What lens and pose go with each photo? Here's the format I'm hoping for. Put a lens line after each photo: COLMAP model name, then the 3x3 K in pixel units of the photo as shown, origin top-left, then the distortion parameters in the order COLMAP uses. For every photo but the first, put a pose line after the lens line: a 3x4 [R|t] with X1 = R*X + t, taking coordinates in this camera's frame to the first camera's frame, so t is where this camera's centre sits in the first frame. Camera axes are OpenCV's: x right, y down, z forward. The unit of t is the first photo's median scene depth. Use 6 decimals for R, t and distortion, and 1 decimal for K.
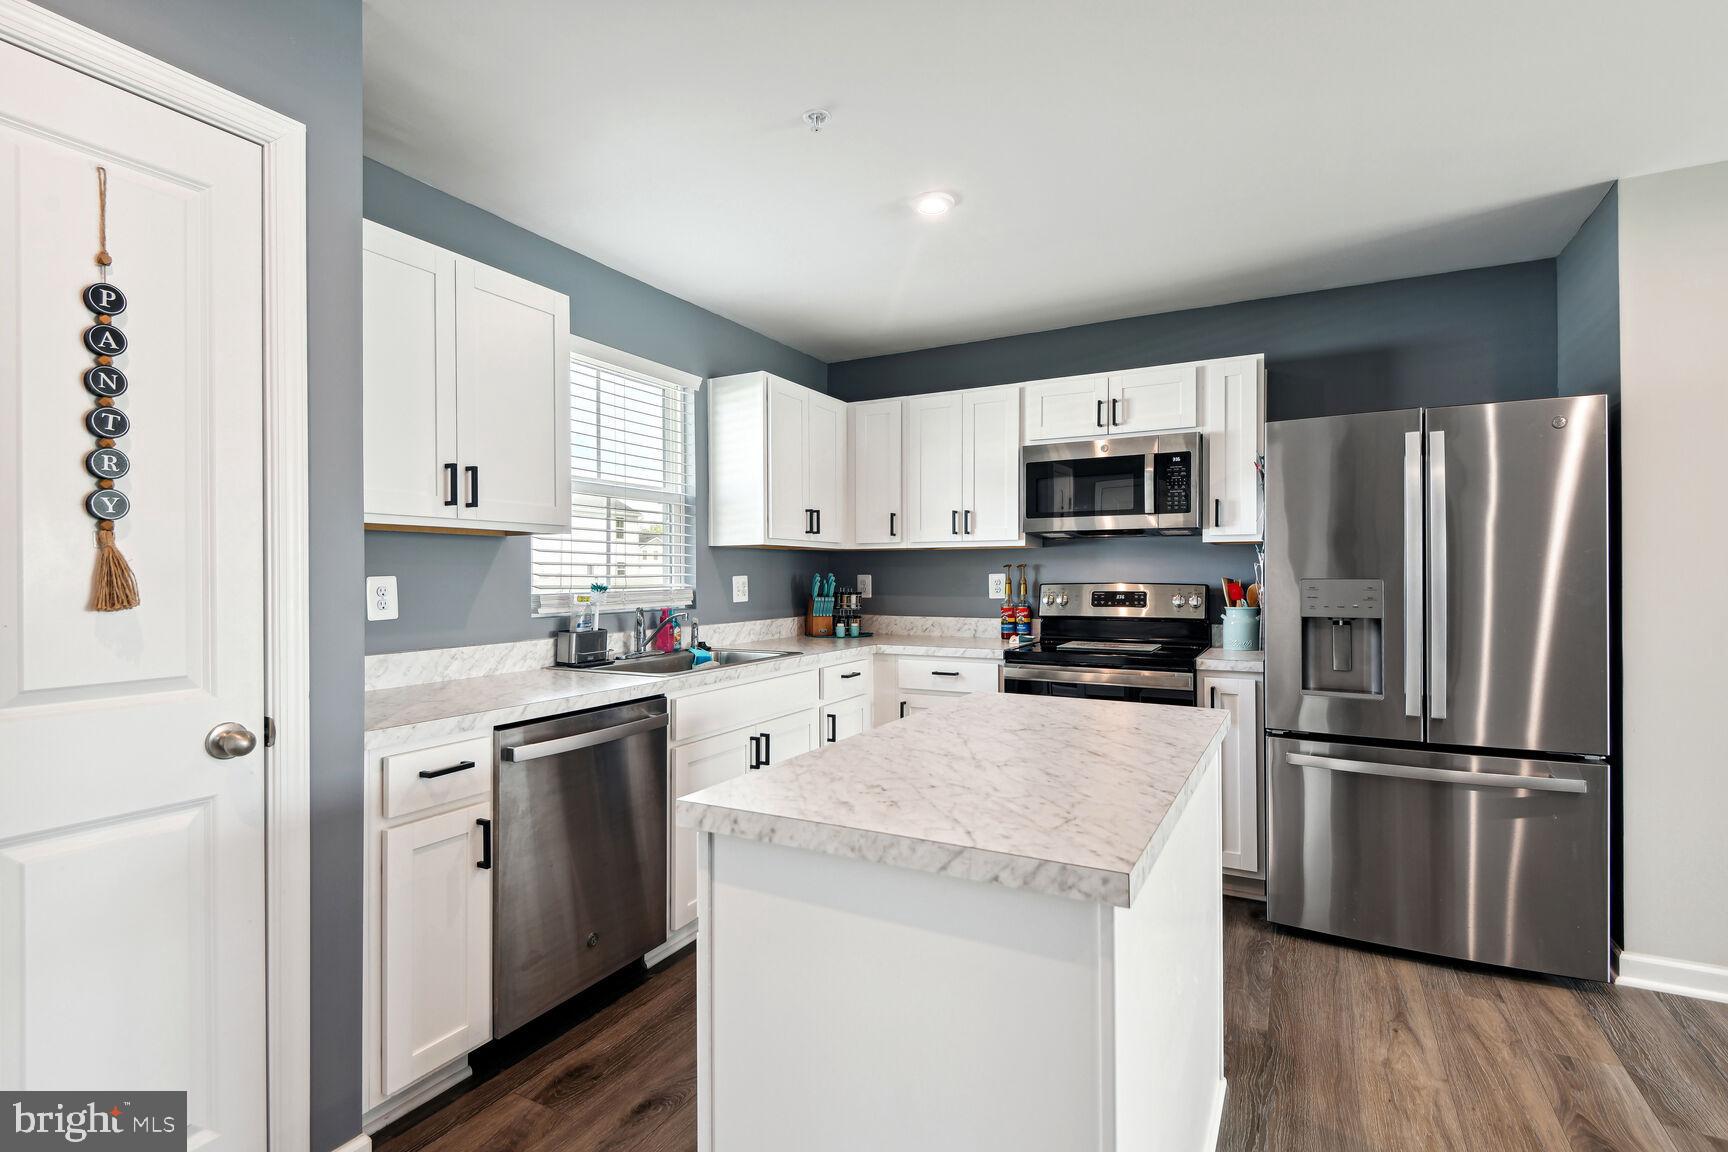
lens RADIAL K [[814.7, 0, 856.8], [0, 814.7, 571.5], [0, 0, 1]] dist [0.032969, -0.018806]
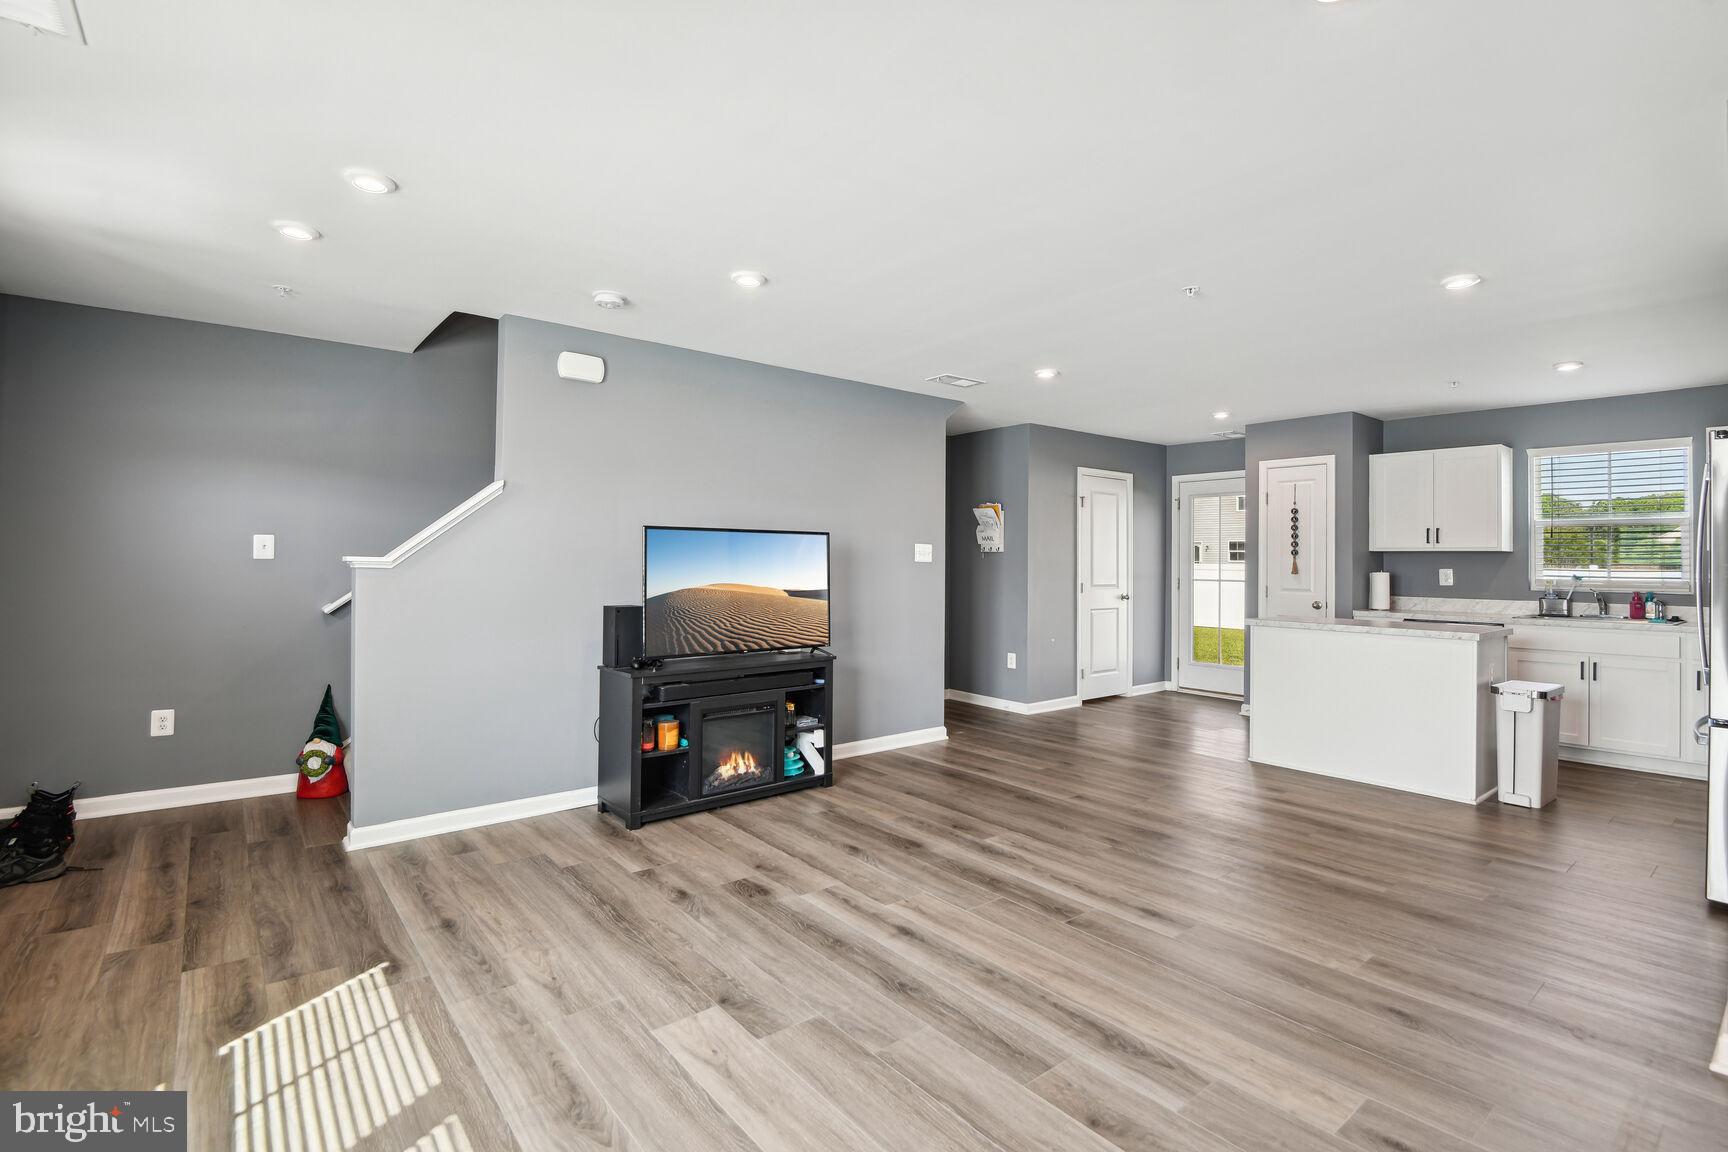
lens RADIAL K [[803.7, 0, 871.7], [0, 803.7, 556.1], [0, 0, 1]] dist [0.011501, -0.019702]
pose [[-0.381098, -0.005927, -0.924516, 1.682909], [-0.004628, 0.999979, -0.004504, -0.009898], [0.924523, 0.002563, -0.381117, 0.184427]]
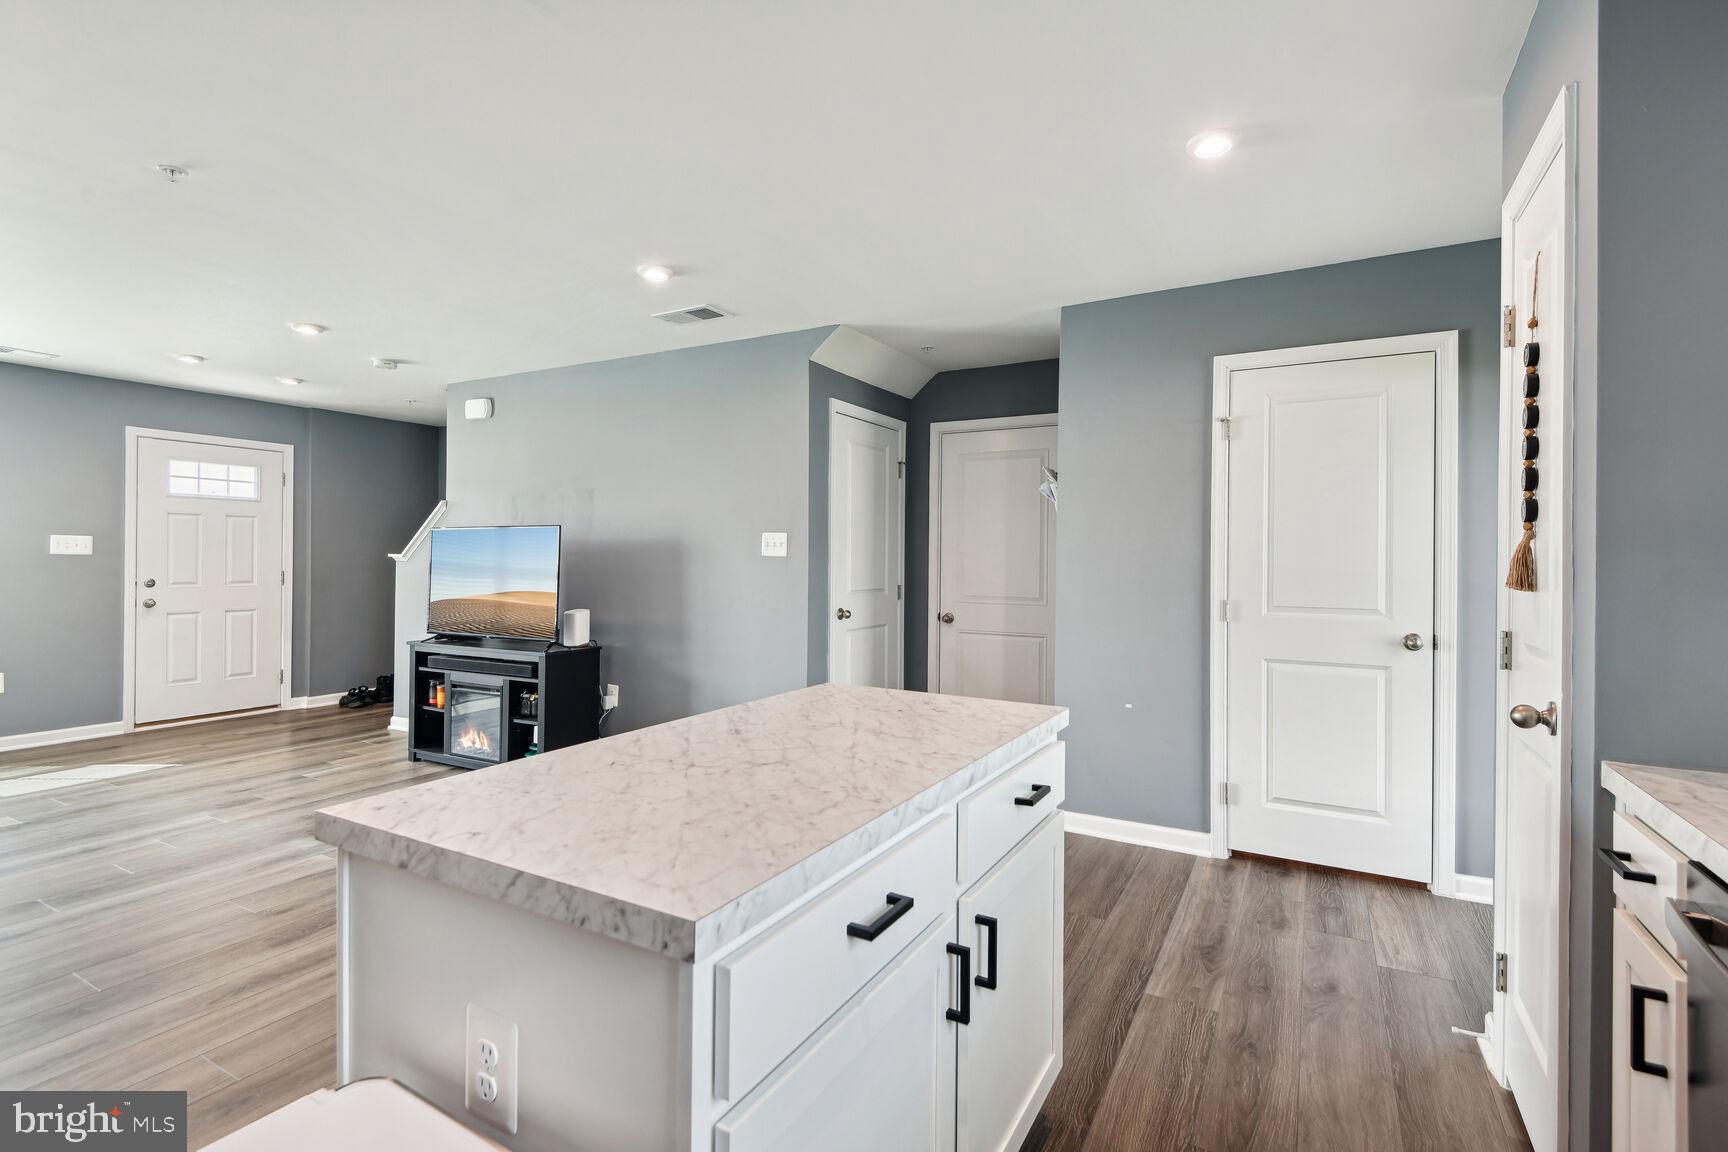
lens RADIAL K [[808.7, 0, 882.0], [0, 808.7, 556.5], [0, 0, 1]] dist [0.030909, -0.020532]
pose [[-0.999904, -0.002682, 0.013627, 0.031573], [-0.002752, 0.999983, -0.005145, 0.000105], [-0.013613, -0.005182, -0.999894, 0.867278]]
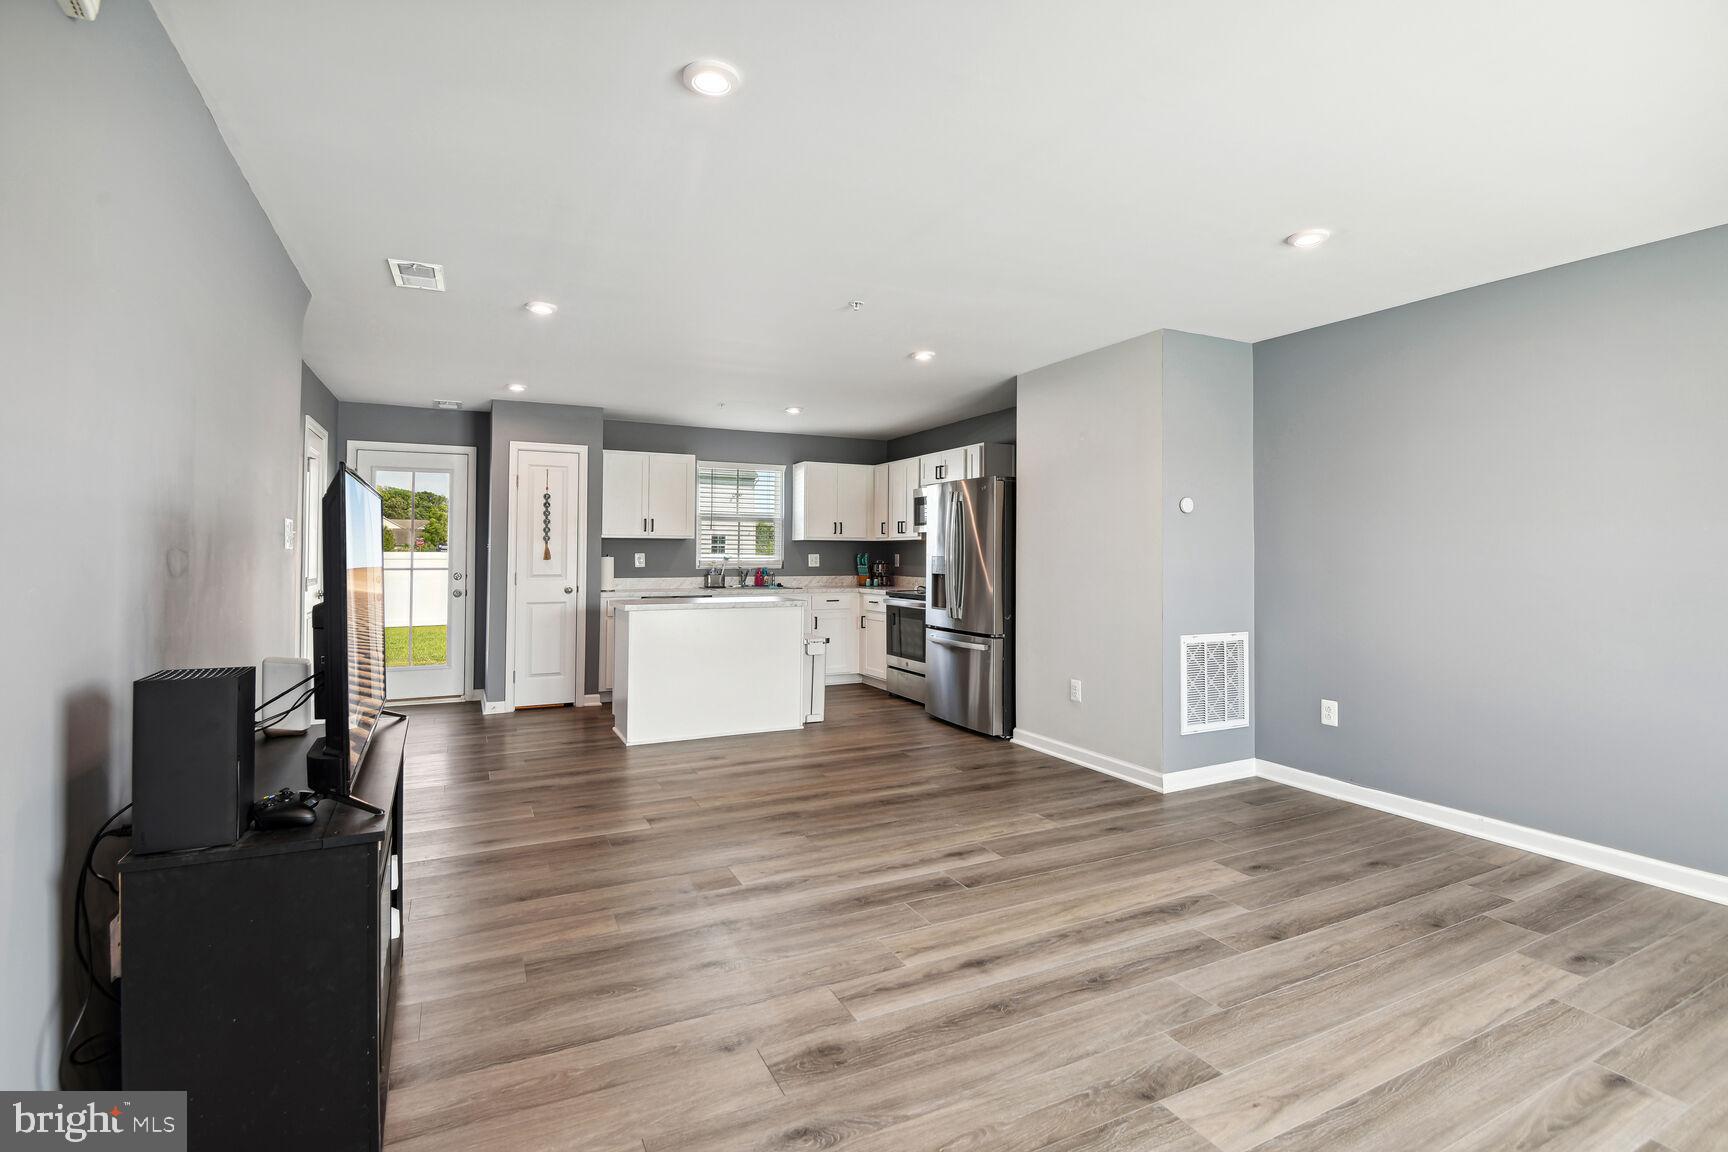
lens RADIAL K [[819.5, 0, 866.3], [0, 819.5, 547.1], [0, 0, 1]] dist [0.000235, -0.020863]
pose [[0.813330, 0.002223, -0.581799, 1.293510], [-0.004348, 0.999988, -0.002257, -0.009429], [0.581787, 0.004365, 0.813330, -0.691655]]
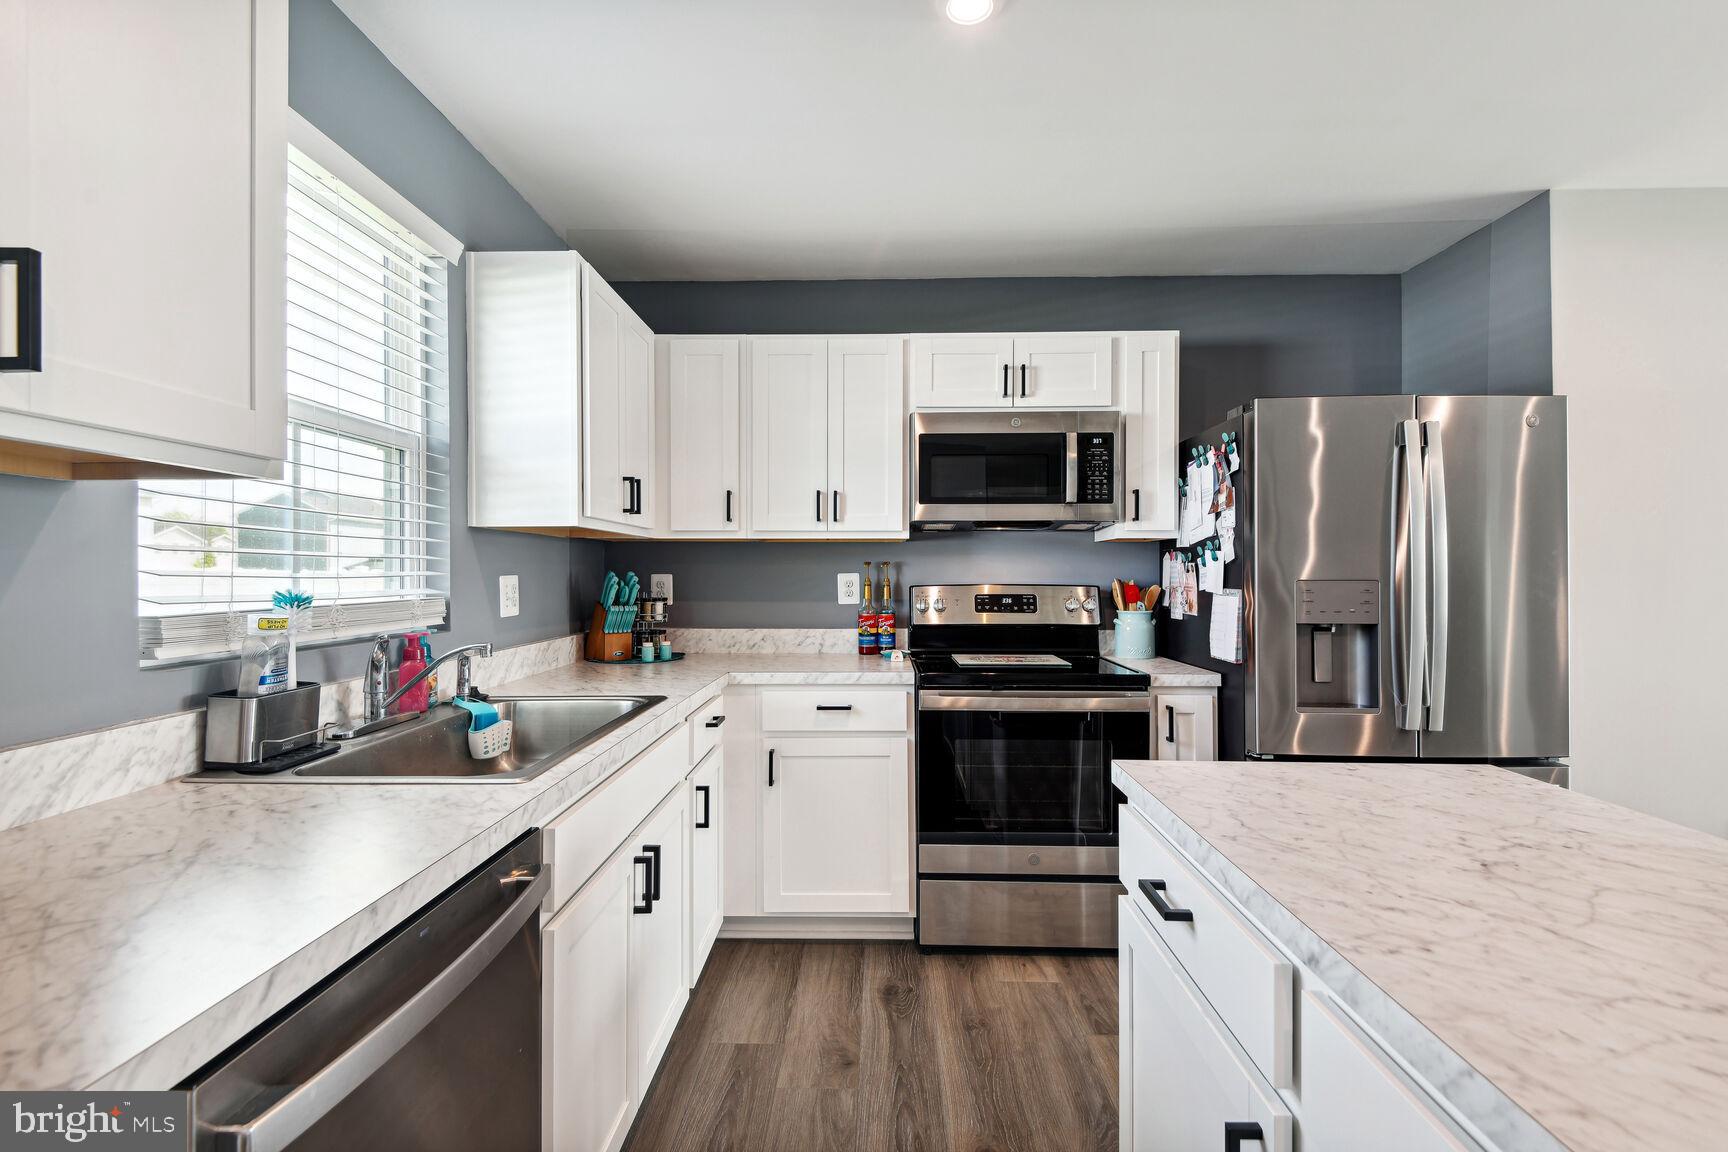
lens RADIAL K [[796.9, 0, 864.7], [0, 796.9, 564.4], [0, 0, 1]] dist [0.033862, -0.019122]
pose [[0.888728, 0.007944, 0.458366, -0.198318], [-0.004528, 0.999953, -0.008551, 0.001099], [-0.458413, 0.005524, 0.888722, 0.343120]]
